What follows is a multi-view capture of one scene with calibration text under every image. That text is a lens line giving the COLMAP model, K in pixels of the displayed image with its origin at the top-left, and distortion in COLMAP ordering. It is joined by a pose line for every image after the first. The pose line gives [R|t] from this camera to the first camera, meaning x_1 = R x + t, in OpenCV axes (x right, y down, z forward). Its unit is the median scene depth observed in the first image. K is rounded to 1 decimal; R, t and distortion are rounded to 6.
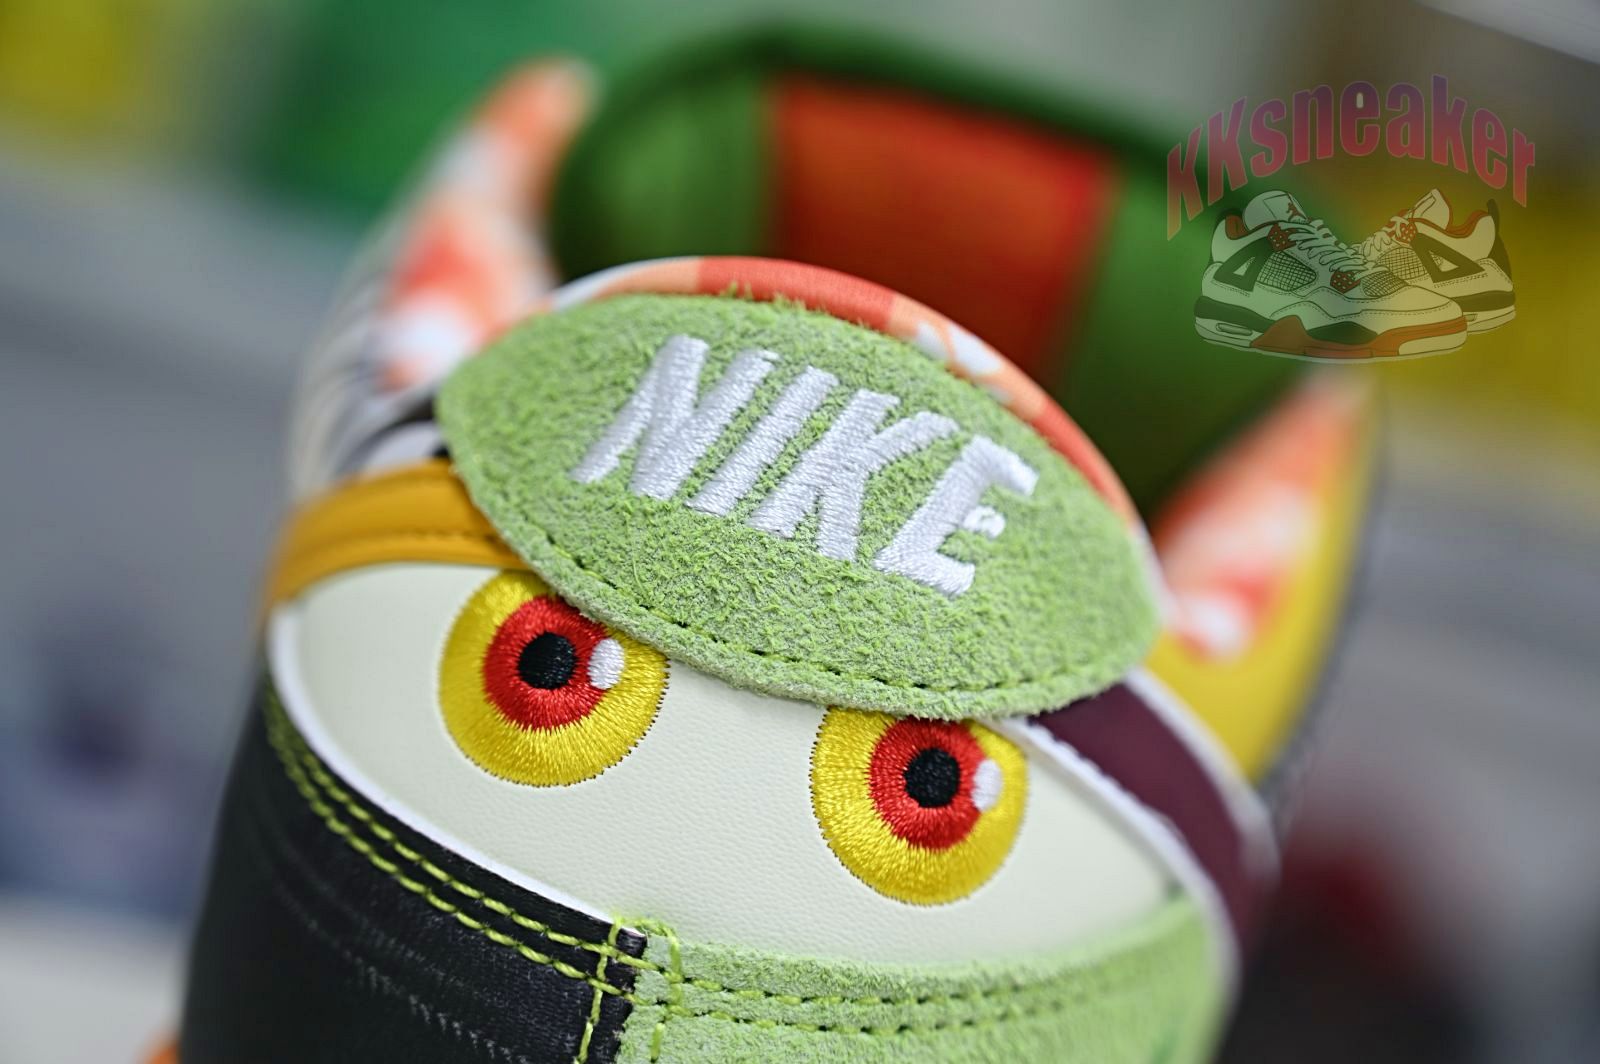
lens RADIAL K [[3430.5, 0, 794.5], [0, 3430.5, 538.4], [0, 0, 1]] dist [0.033174, 0.000000]
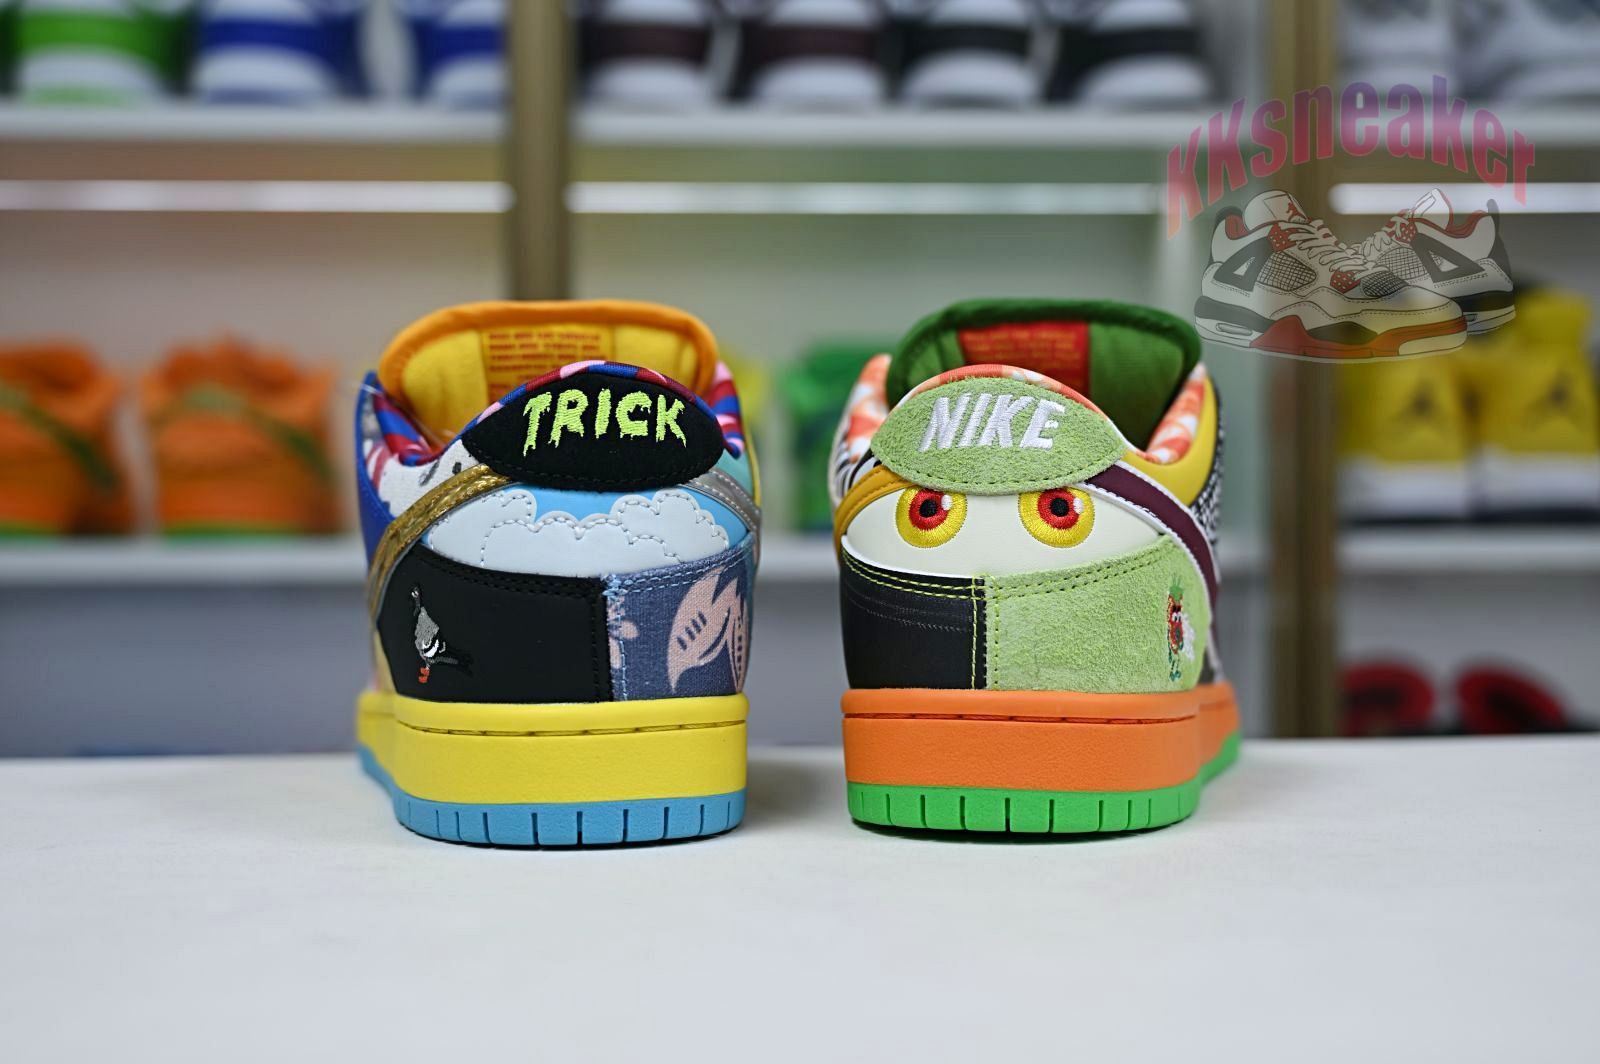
lens RADIAL K [[2017.0, 0, 795.5], [0, 2017.0, 541.4], [0, 0, 1]] dist [0.037109, 0.000000]
pose [[0.945712, -0.299055, -0.127257, 0.037602], [0.287354, 0.952325, -0.102491, 0.216000], [0.151840, 0.060359, 0.986560, -0.816902]]
